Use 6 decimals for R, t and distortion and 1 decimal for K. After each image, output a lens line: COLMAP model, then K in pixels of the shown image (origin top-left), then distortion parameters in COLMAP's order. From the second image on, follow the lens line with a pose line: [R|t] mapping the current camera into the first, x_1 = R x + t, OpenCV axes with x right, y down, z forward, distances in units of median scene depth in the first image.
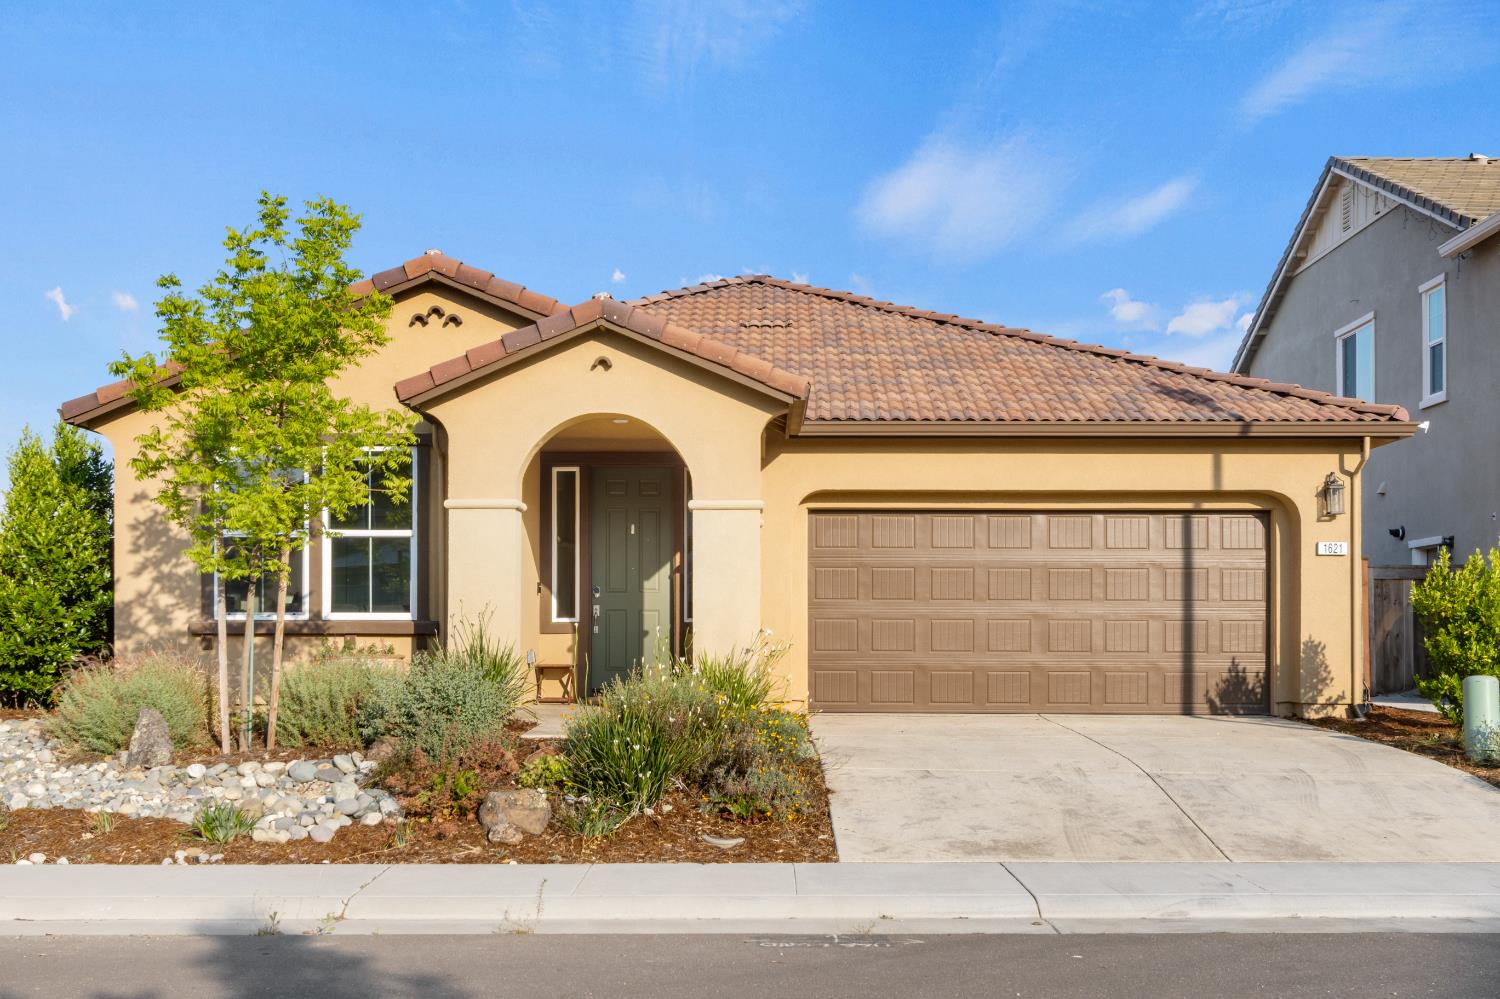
lens RADIAL K [[1699.7, 0, 750.0], [0, 1699.7, 499.5], [0, 0, 1]] dist [0.015909, 0.014410]
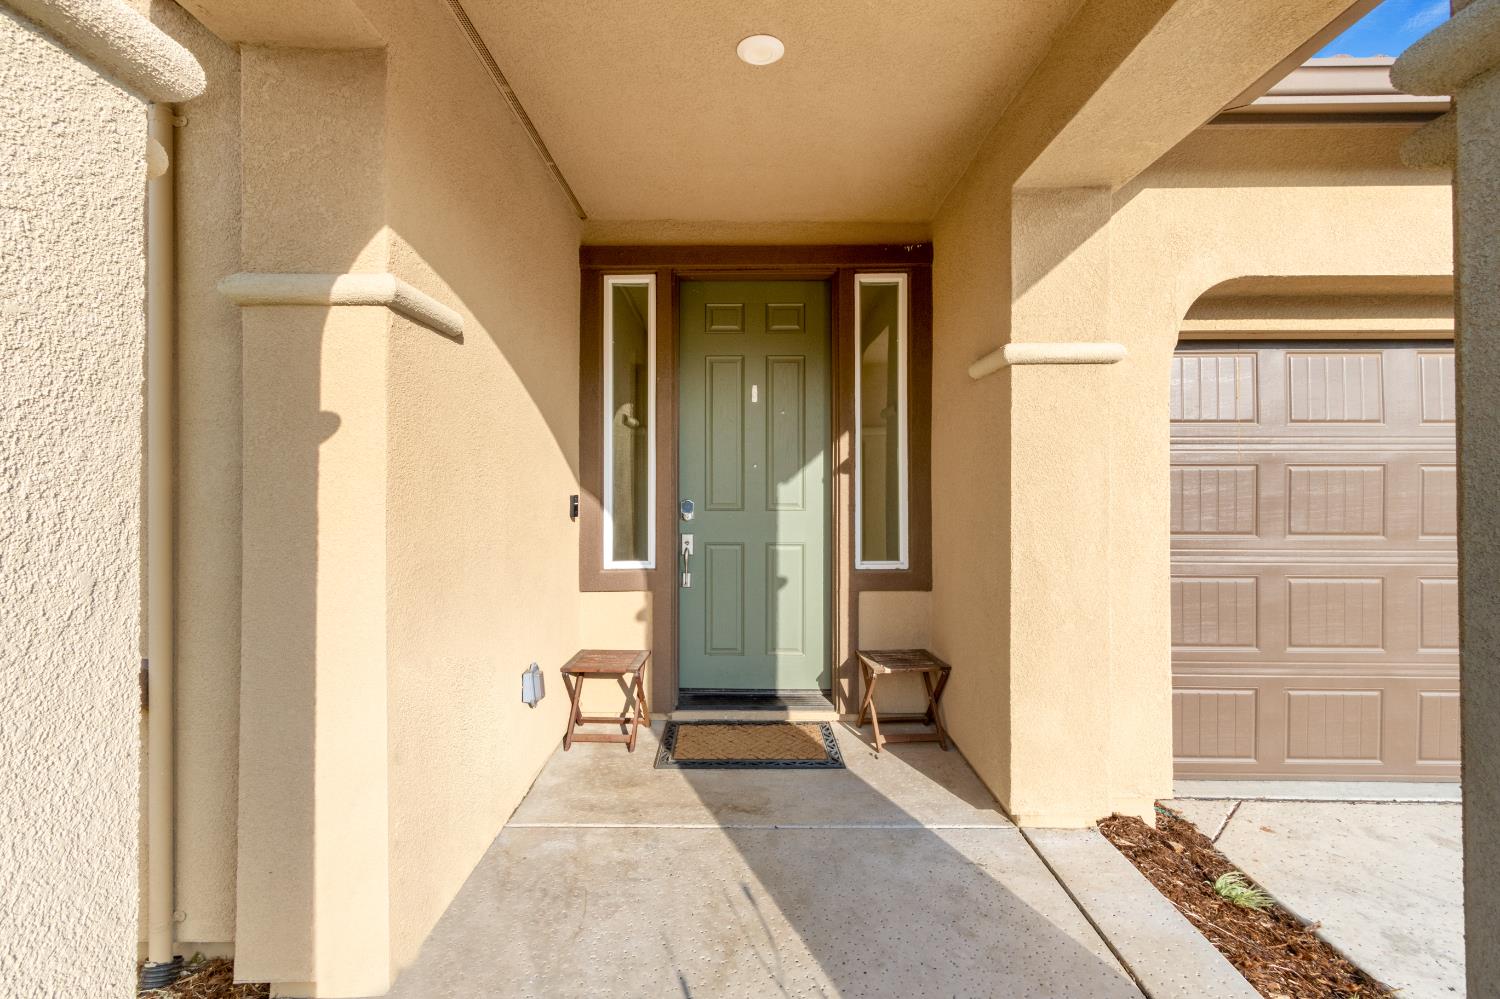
lens RADIAL K [[684.5, 0, 741.6], [0, 684.5, 484.0], [0, 0, 1]] dist [-0.000111, -0.000733]
pose [[0.999615, -0.001892, -0.027664, -0.069659], [0.004066, 0.996887, 0.078736, 0.030171], [0.027429, -0.078818, 0.996512, 0.813779]]
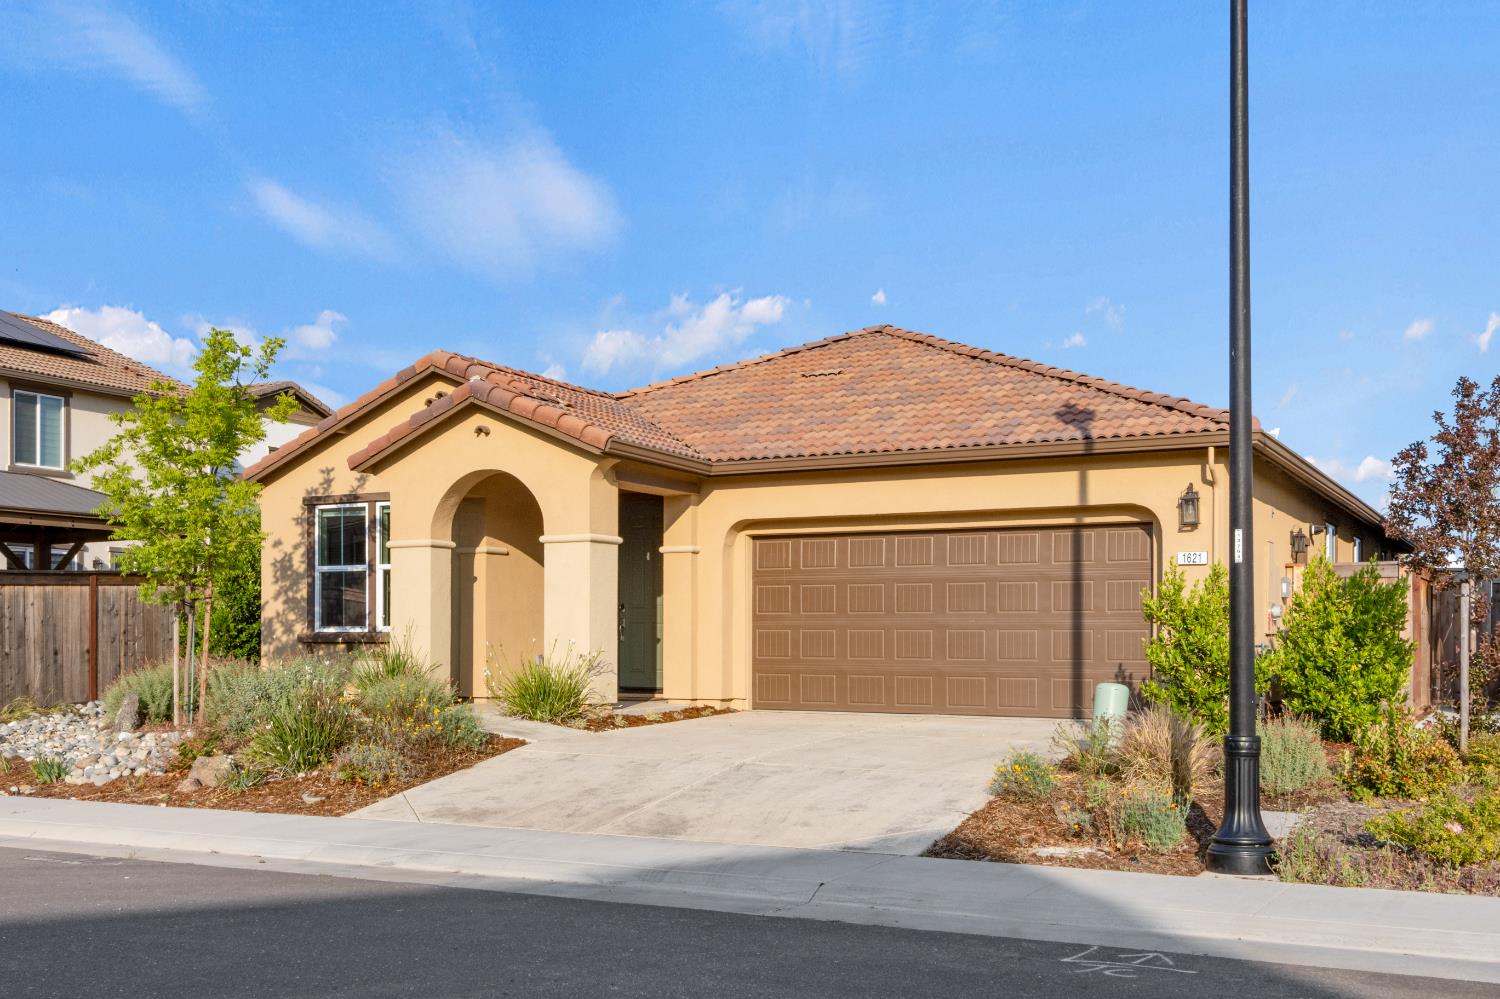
lens RADIAL K [[1533.4, 0, 750.0], [0, 1533.4, 499.5], [0, 0, 1]] dist [-0.009379, -0.002494]
pose [[0.881776, -0.042504, -0.469749, 0.538593], [0.038717, 0.999093, -0.017724, -0.000153], [0.470076, -0.002559, 0.882622, 0.062860]]
